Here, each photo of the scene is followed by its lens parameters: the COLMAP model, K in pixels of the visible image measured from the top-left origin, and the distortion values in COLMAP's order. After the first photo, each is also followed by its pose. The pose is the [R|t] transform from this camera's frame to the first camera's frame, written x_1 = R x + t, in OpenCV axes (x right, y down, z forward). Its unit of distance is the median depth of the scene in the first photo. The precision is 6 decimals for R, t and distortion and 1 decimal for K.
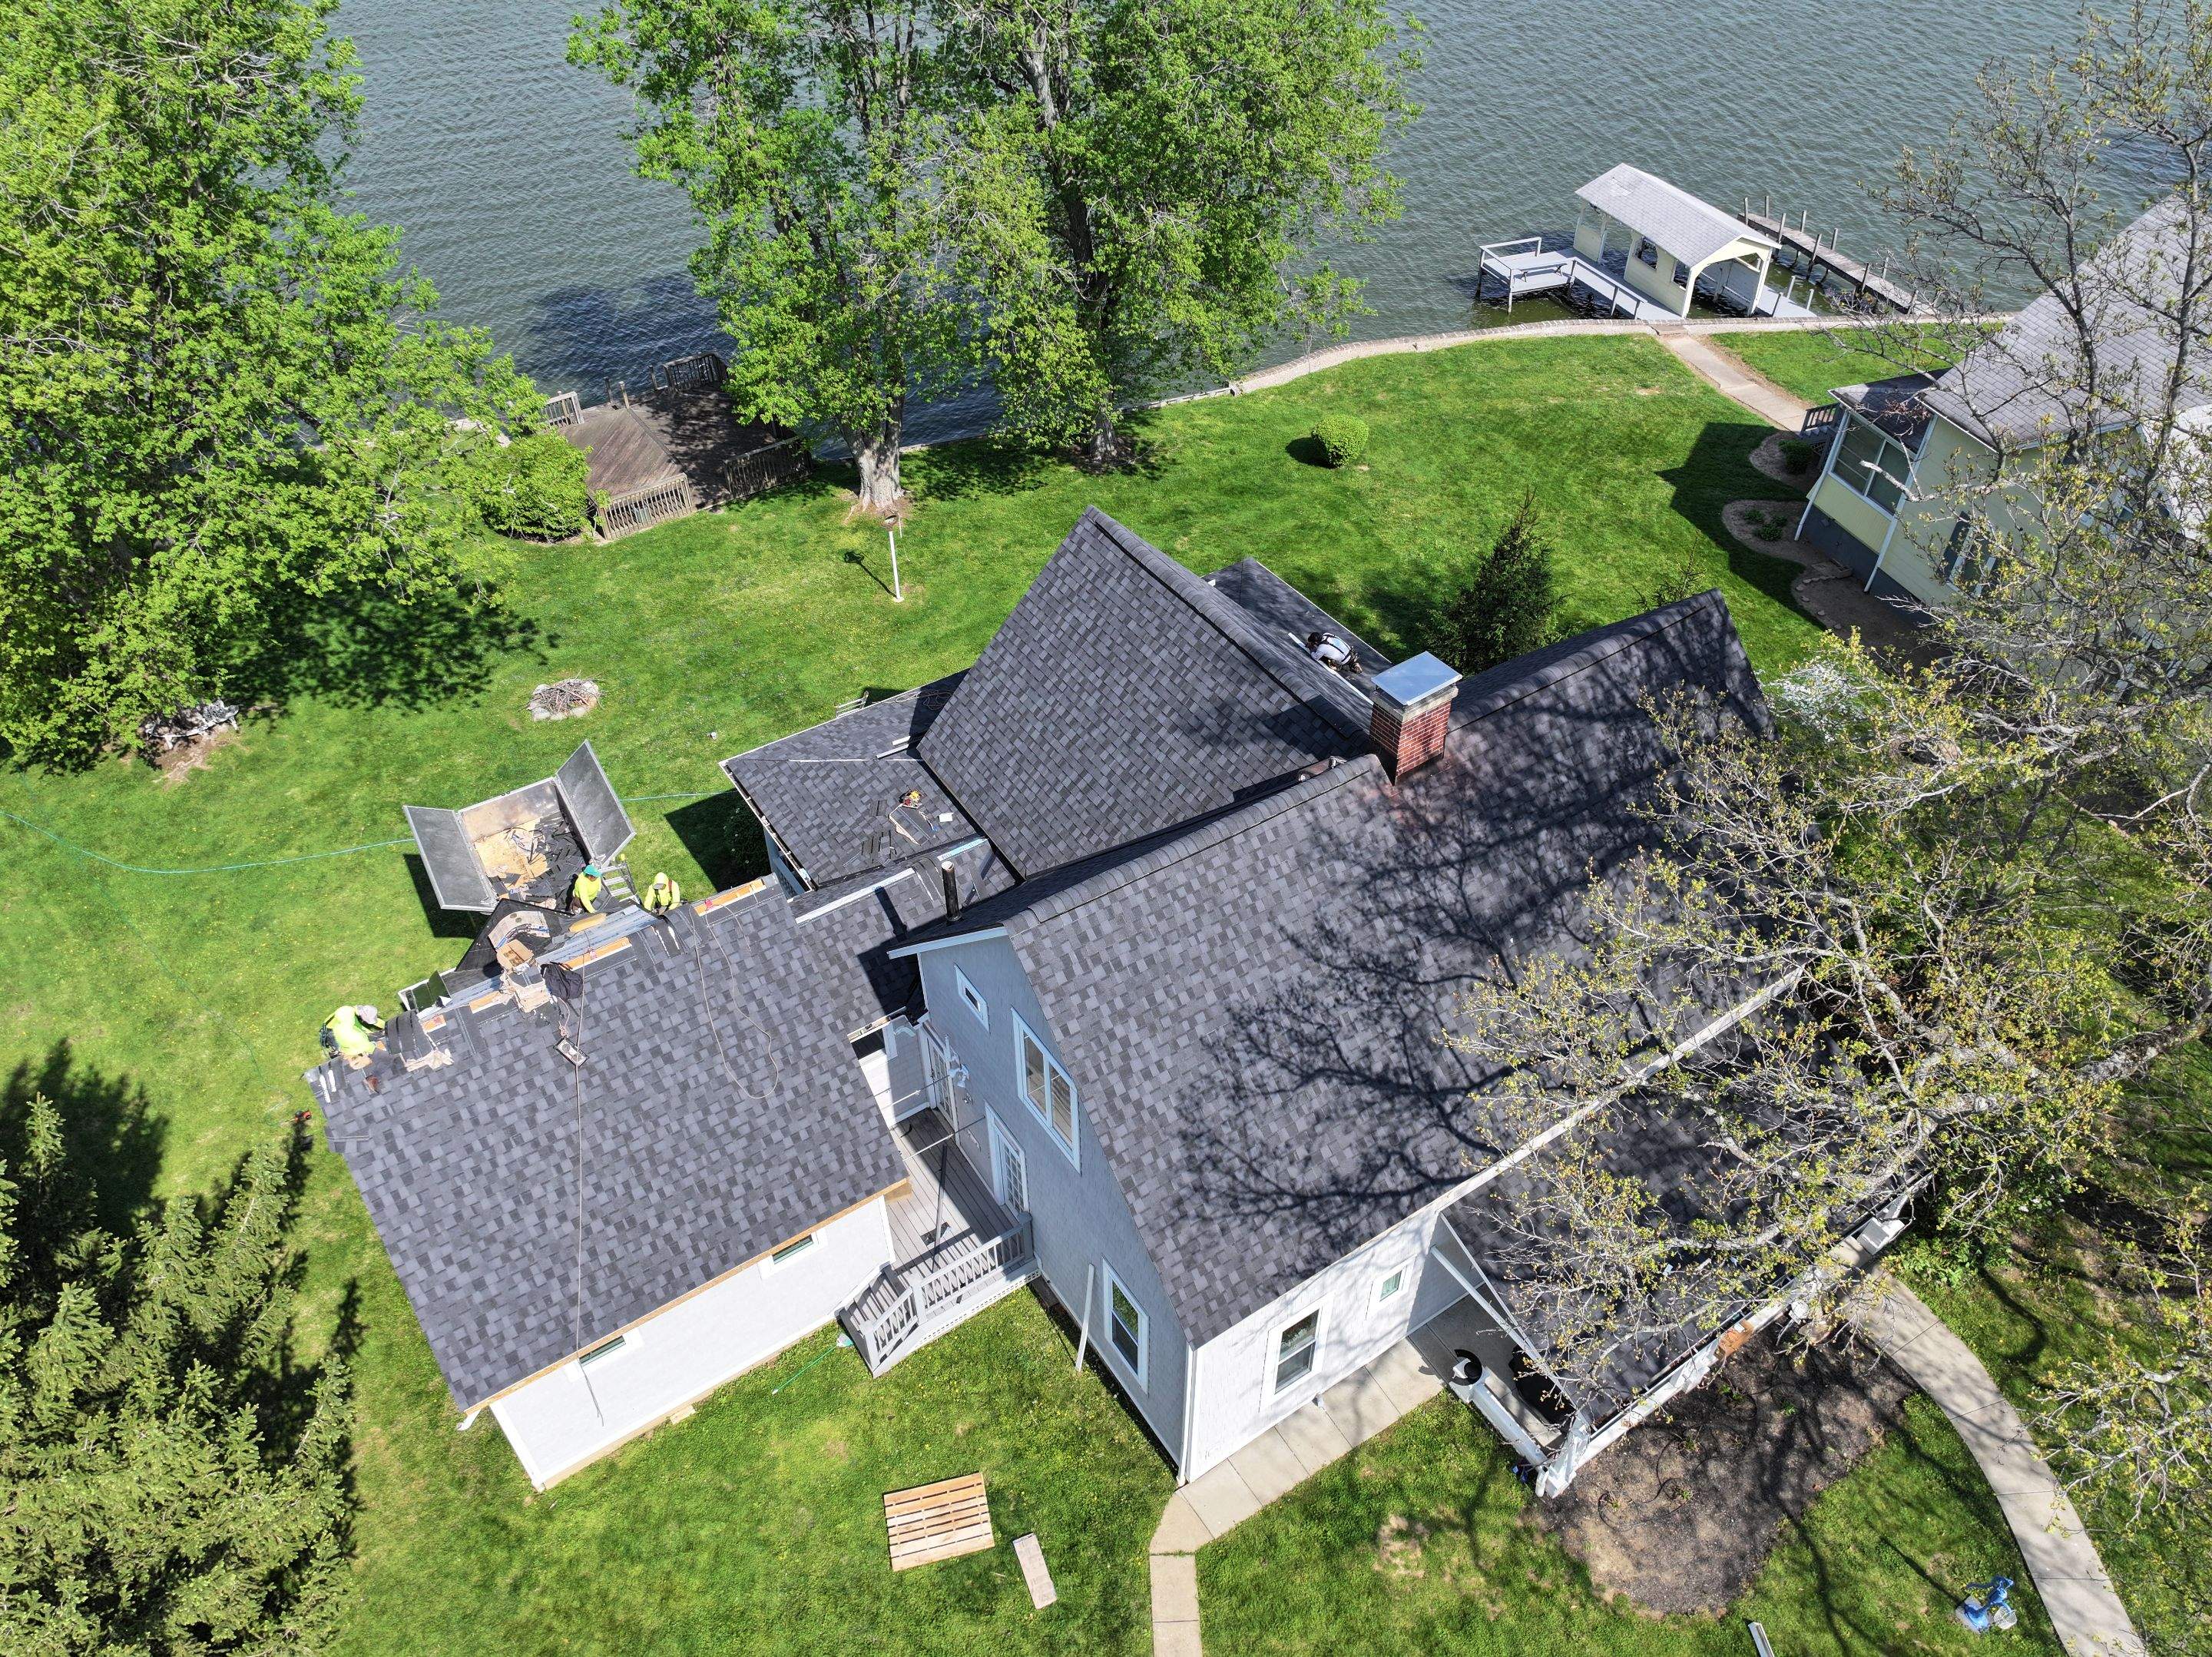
lens RADIAL K [[1557.1, 0, 1113.1], [0, 1557.1, 819.3], [0, 0, 1]] dist [0.002627, 0.006560]
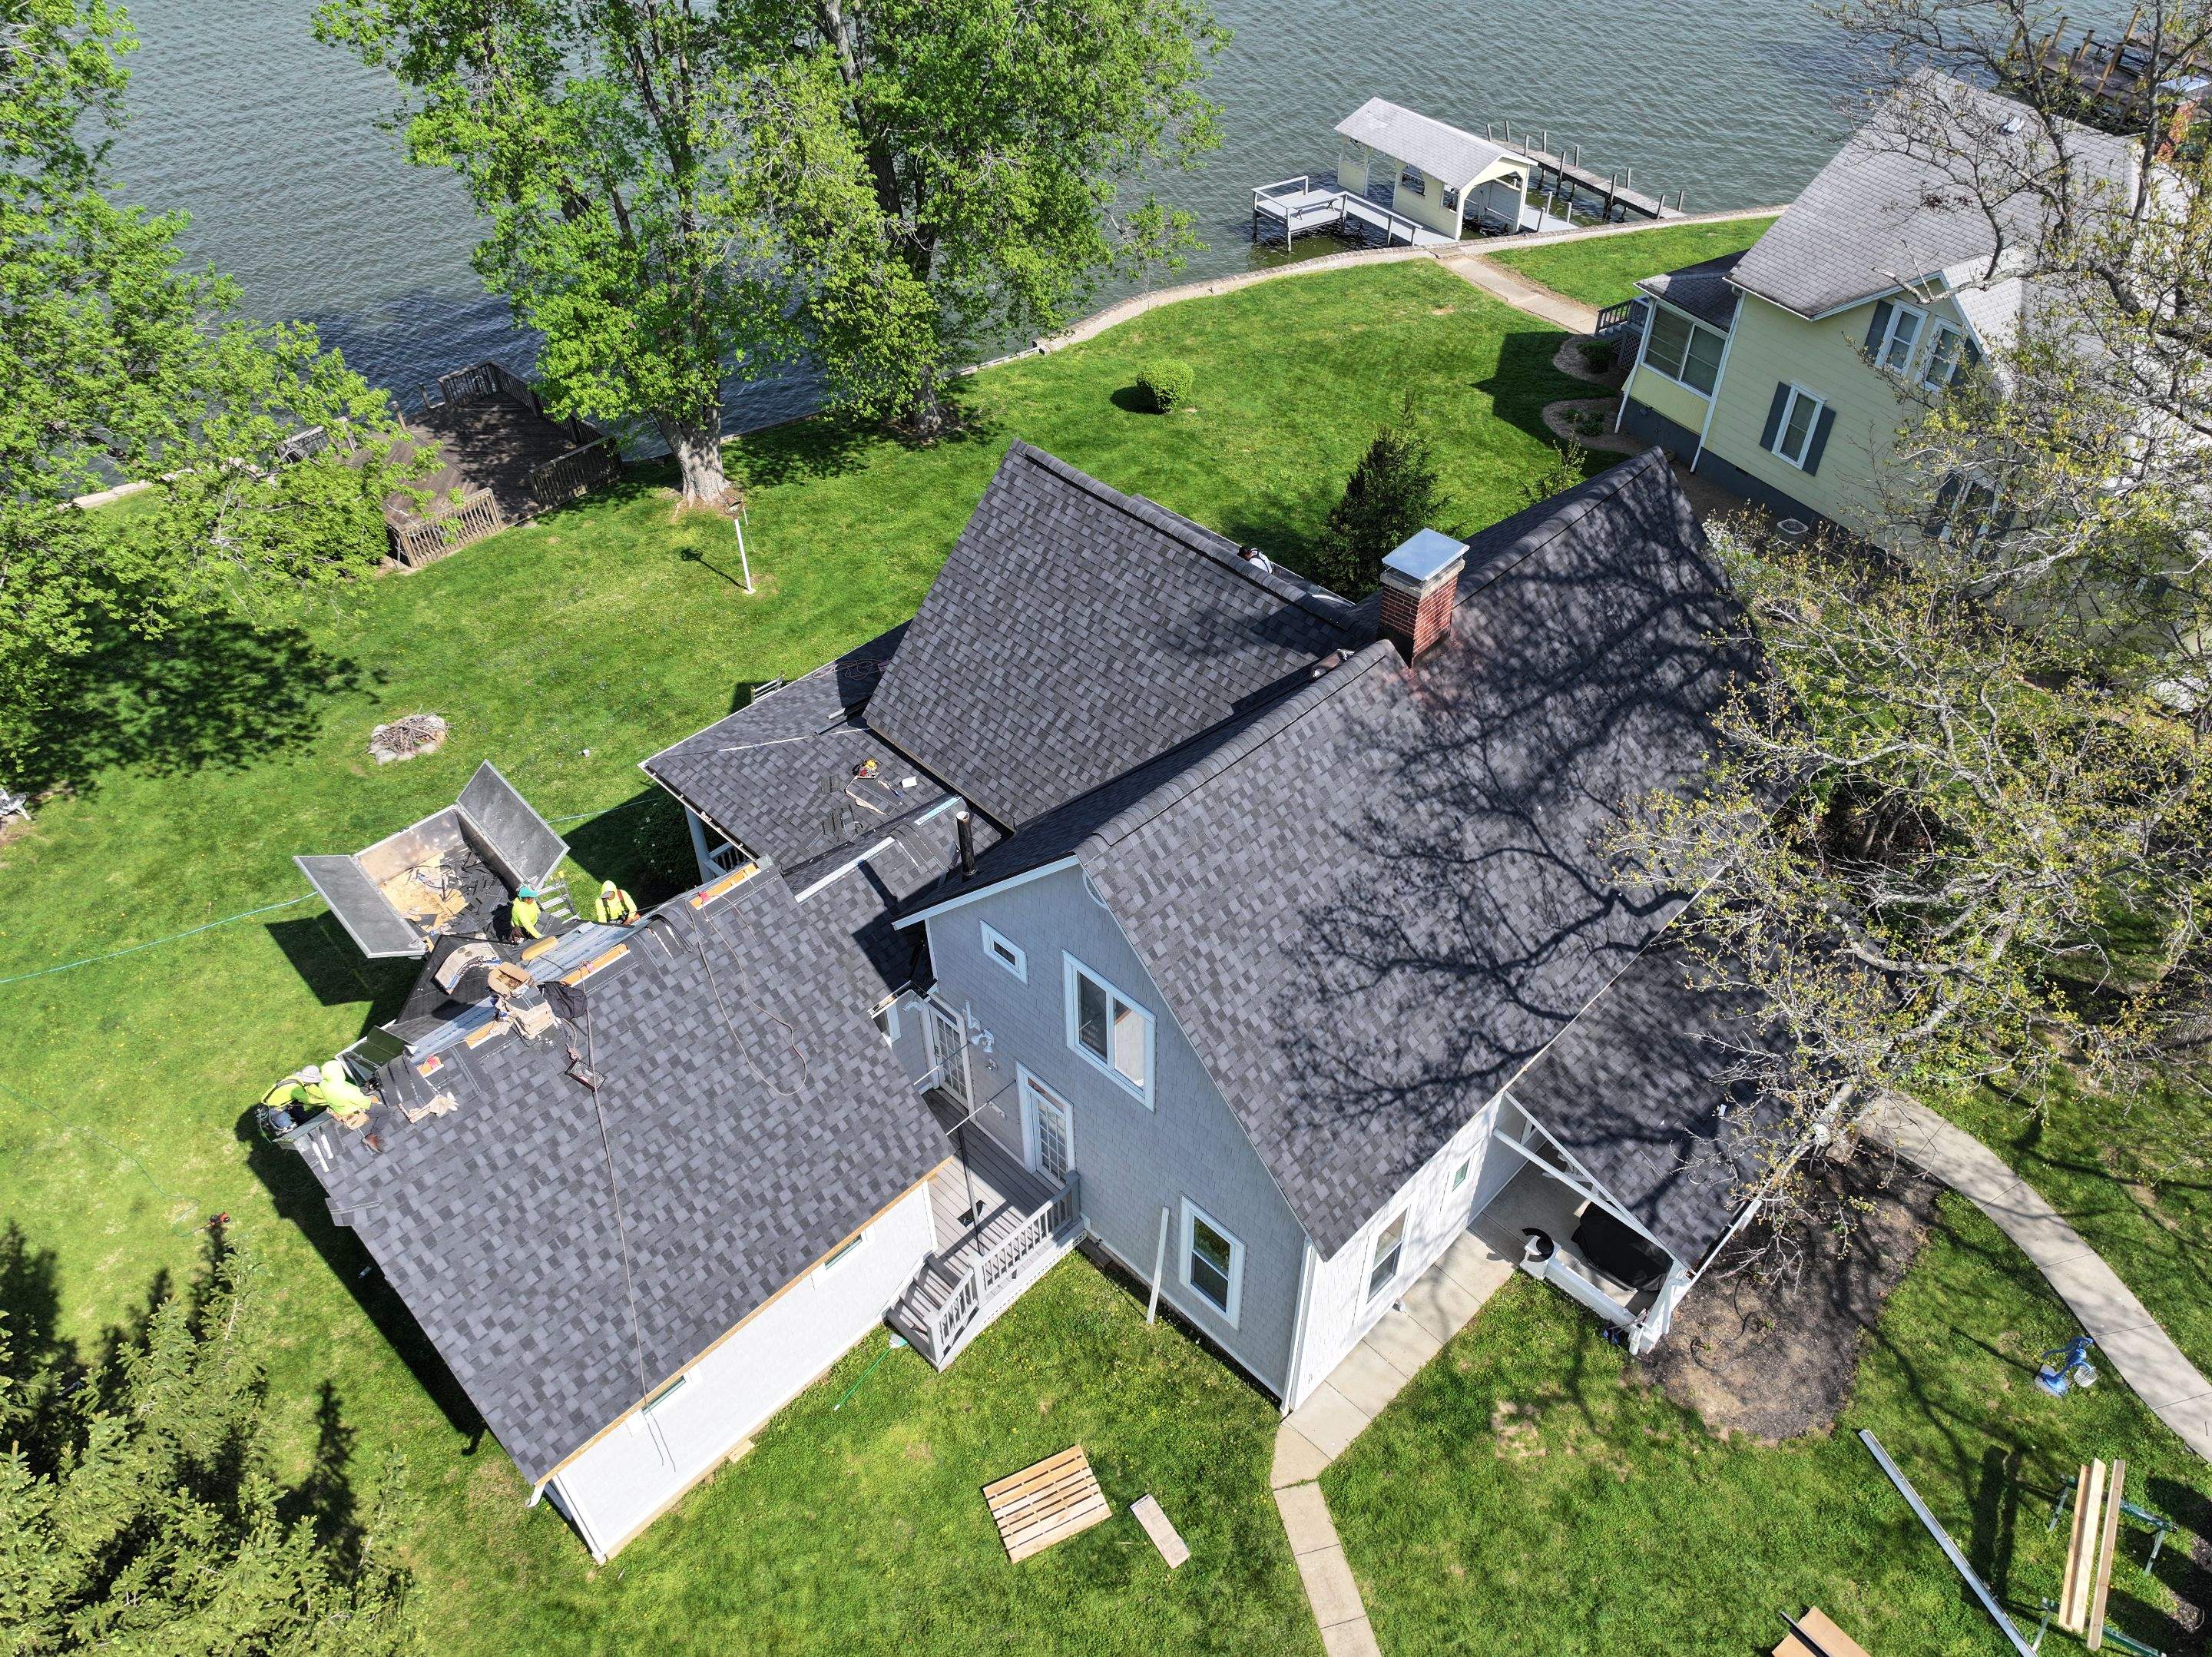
lens RADIAL K [[1557.1, 0, 1113.1], [0, 1557.1, 819.3], [0, 0, 1]] dist [0.002627, 0.006560]
pose [[0.978729, -0.140869, 0.149146, -0.145240], [0.140918, 0.989968, 0.010296, 0.032089], [-0.149100, 0.010941, 0.988762, 0.048022]]
